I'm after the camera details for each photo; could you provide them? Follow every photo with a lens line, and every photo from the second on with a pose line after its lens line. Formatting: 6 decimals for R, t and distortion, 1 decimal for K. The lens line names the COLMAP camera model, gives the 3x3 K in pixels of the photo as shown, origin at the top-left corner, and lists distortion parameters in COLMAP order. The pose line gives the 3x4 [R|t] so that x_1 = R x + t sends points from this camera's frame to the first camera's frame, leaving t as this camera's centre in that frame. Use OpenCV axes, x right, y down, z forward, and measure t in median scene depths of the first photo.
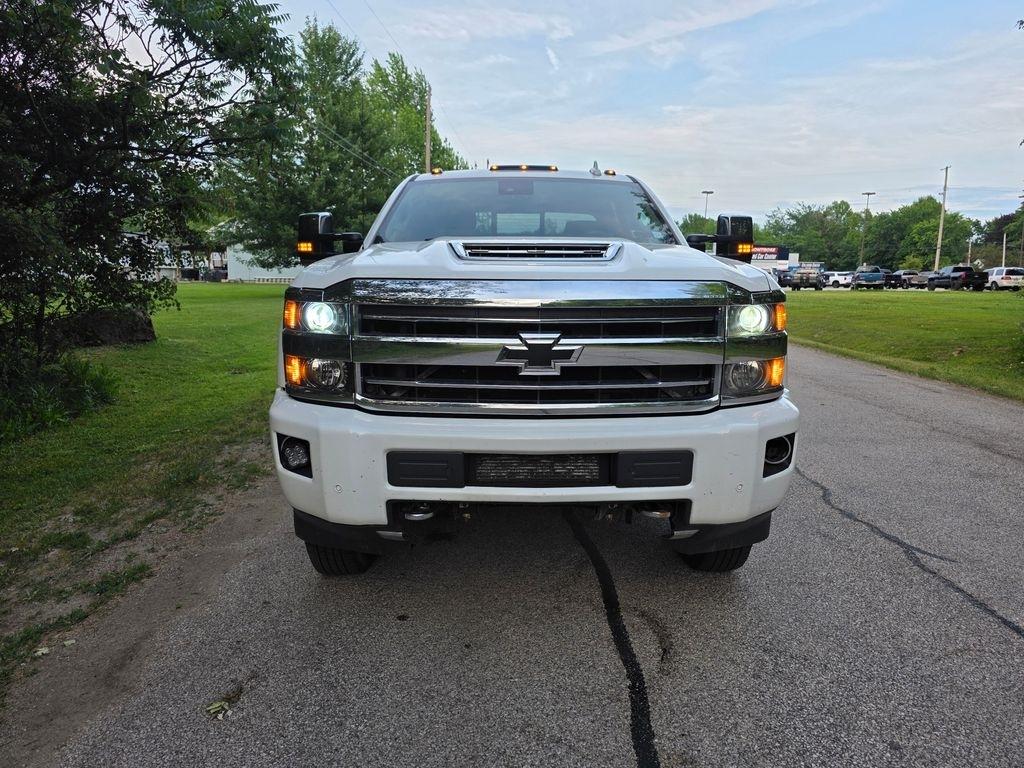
lens RADIAL K [[689.6, 0, 517.5], [0, 689.6, 388.7], [0, 0, 1]] dist [0.064611, -0.053548]
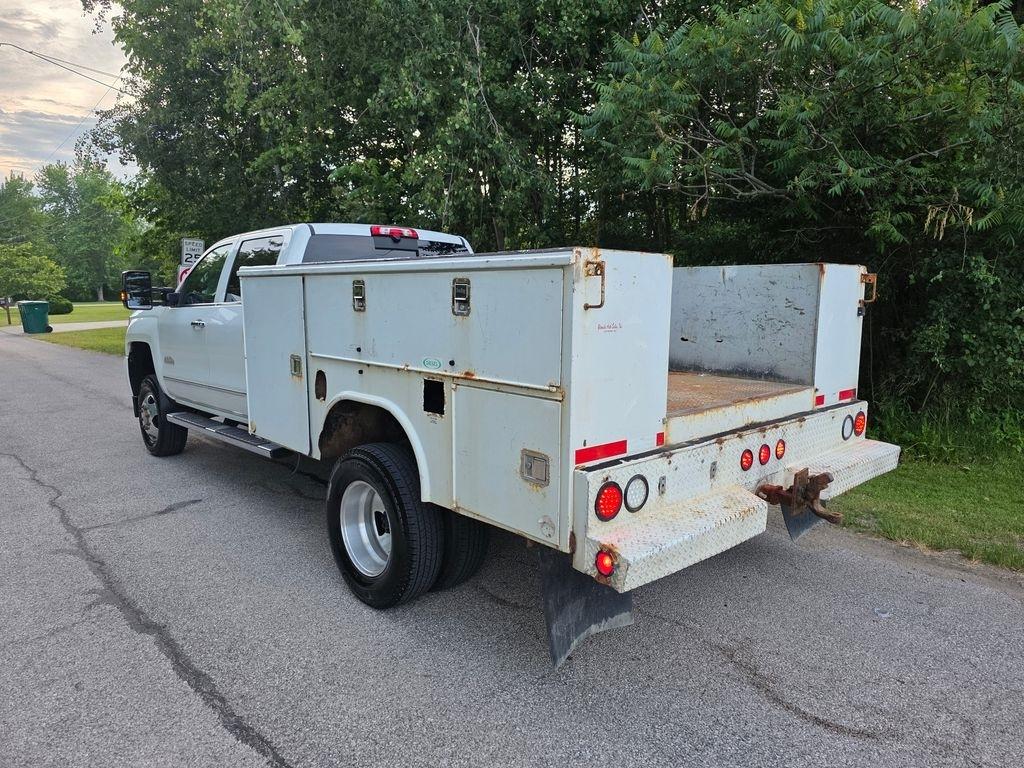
lens RADIAL K [[689.6, 0, 527.1], [0, 689.6, 389.7], [0, 0, 1]] dist [0.064611, -0.053548]
pose [[-0.739493, 0.087144, -0.667500, 0.760762], [-0.116315, 0.960130, 0.254207, -0.517471], [0.663040, 0.265624, -0.699873, 2.810126]]
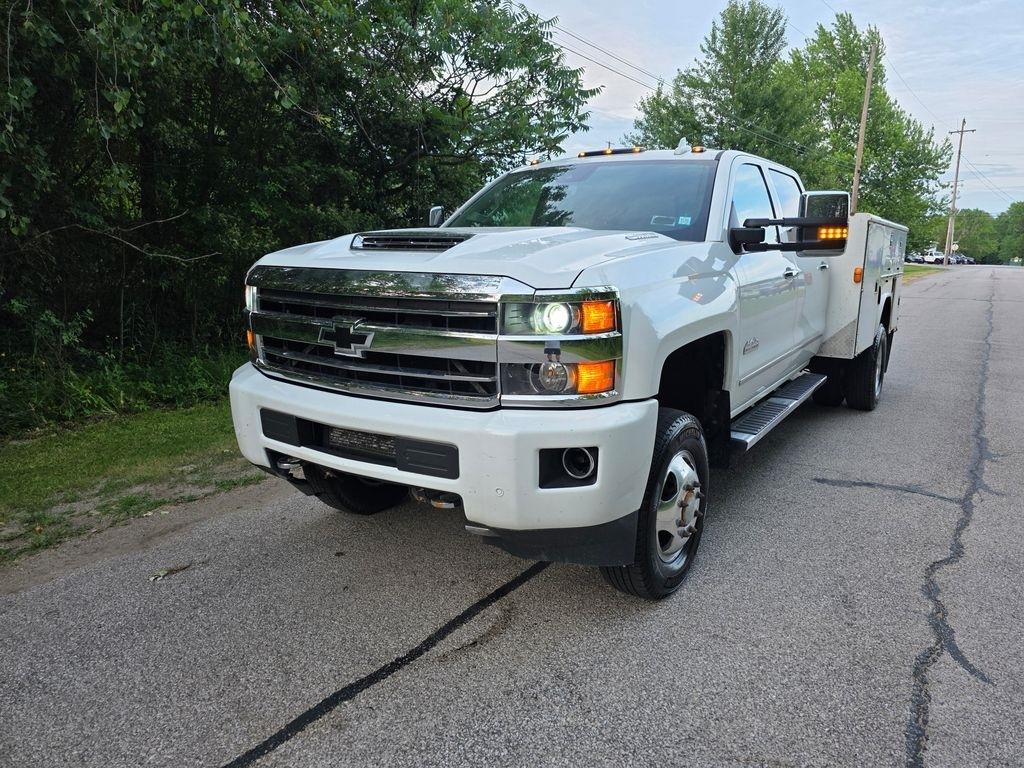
lens RADIAL K [[689.6, 0, 529.1], [0, 689.6, 389.5], [0, 0, 1]] dist [0.064611, -0.053548]
pose [[0.829289, 0.112190, -0.547443, 0.555843], [-0.097720, 0.993659, 0.055604, -0.035864], [0.550210, 0.007385, 0.834994, 0.146593]]
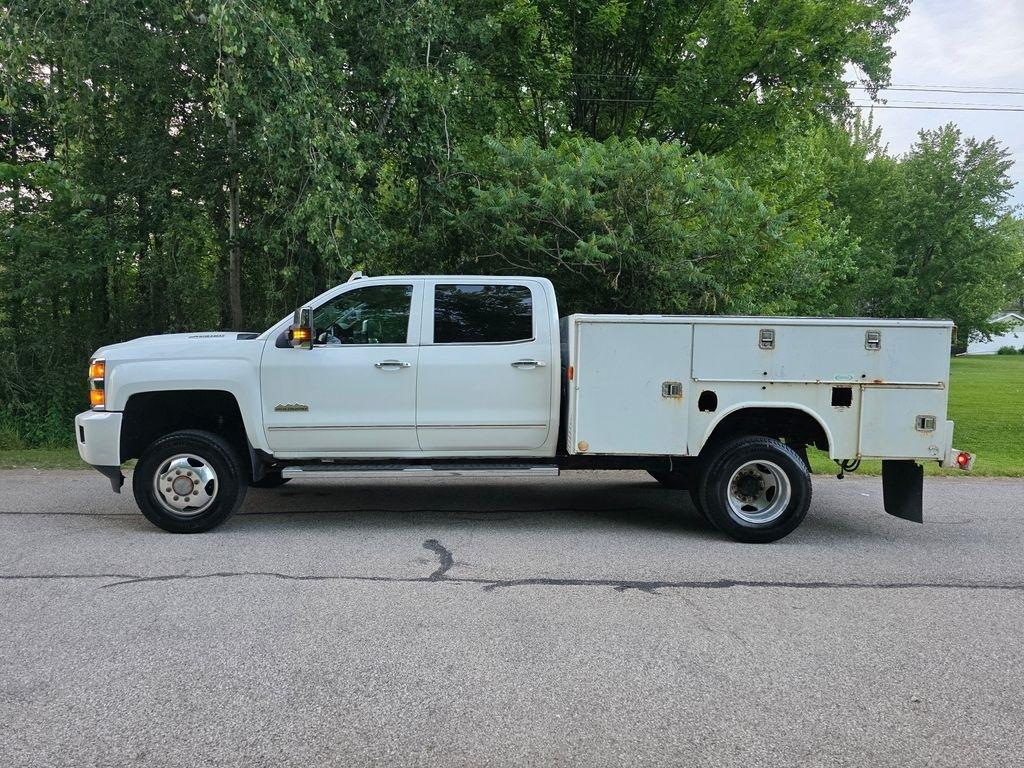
lens RADIAL K [[689.6, 0, 513.6], [0, 689.6, 396.3], [0, 0, 1]] dist [0.064611, -0.053548]
pose [[0.008613, 0.071666, -0.997391, 1.706271], [-0.181109, 0.981045, 0.068928, -0.275086], [0.983425, 0.180043, 0.021429, 1.511614]]
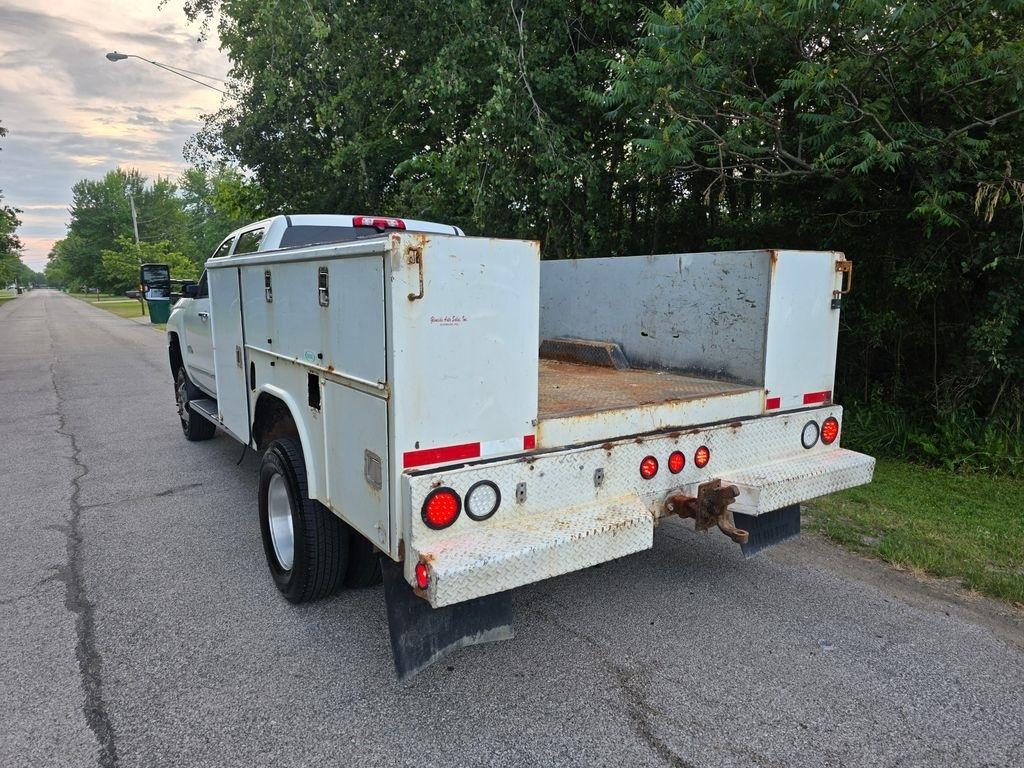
lens RADIAL K [[689.6, 0, 526.7], [0, 689.6, 398.7], [0, 0, 1]] dist [0.064611, -0.053548]
pose [[-0.835171, 0.084598, -0.543445, 0.535095], [-0.094174, 0.951510, 0.292849, -0.535075], [0.541867, 0.295757, -0.786707, 2.921500]]
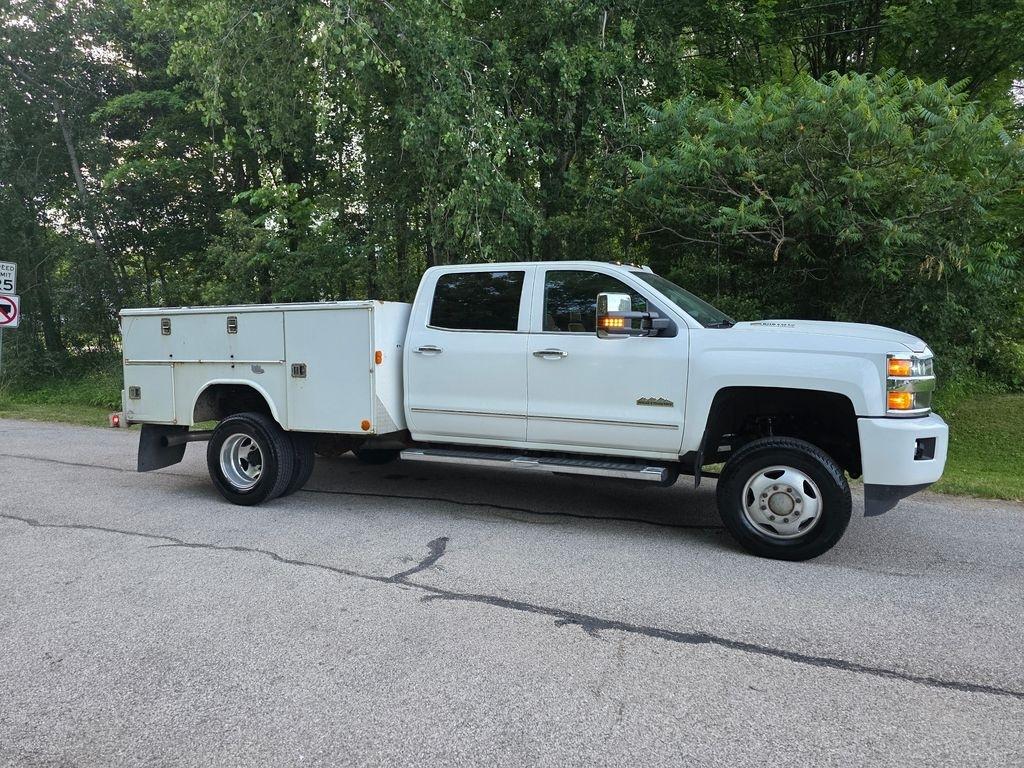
lens RADIAL K [[689.6, 0, 510.7], [0, 689.6, 380.6], [0, 0, 1]] dist [0.064611, -0.053548]
pose [[-0.432348, 0.072932, -0.898753, 1.467435], [-0.144837, 0.978165, 0.149050, -0.384864], [0.889999, 0.194614, -0.412344, 2.046003]]
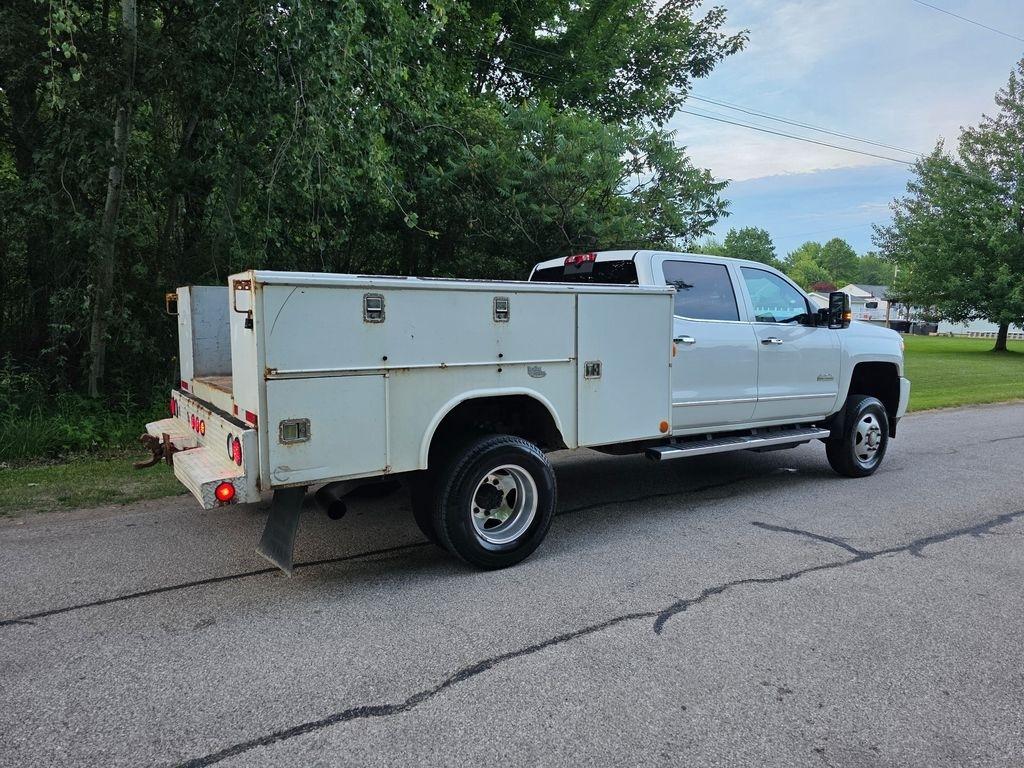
lens RADIAL K [[689.6, 0, 517.0], [0, 689.6, 388.9], [0, 0, 1]] dist [0.064611, -0.053548]
pose [[0.528383, 0.098159, -0.843312, 1.232439], [-0.158067, 0.987301, 0.015880, -0.075223], [0.834162, 0.124909, 0.537189, 0.239853]]
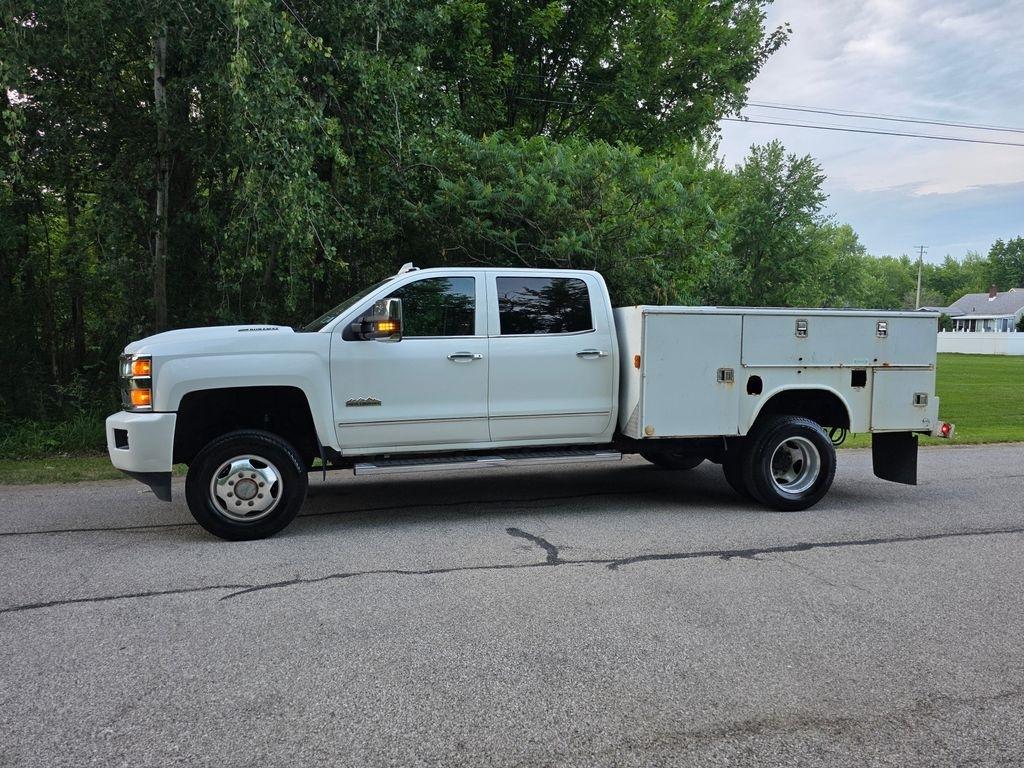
lens RADIAL K [[689.6, 0, 520.7], [0, 689.6, 393.5], [0, 0, 1]] dist [0.064611, -0.053548]
pose [[0.234841, 0.070457, -0.969477, 1.690418], [-0.166081, 0.985612, 0.031399, -0.184000], [0.957740, 0.153638, 0.243164, 1.060621]]
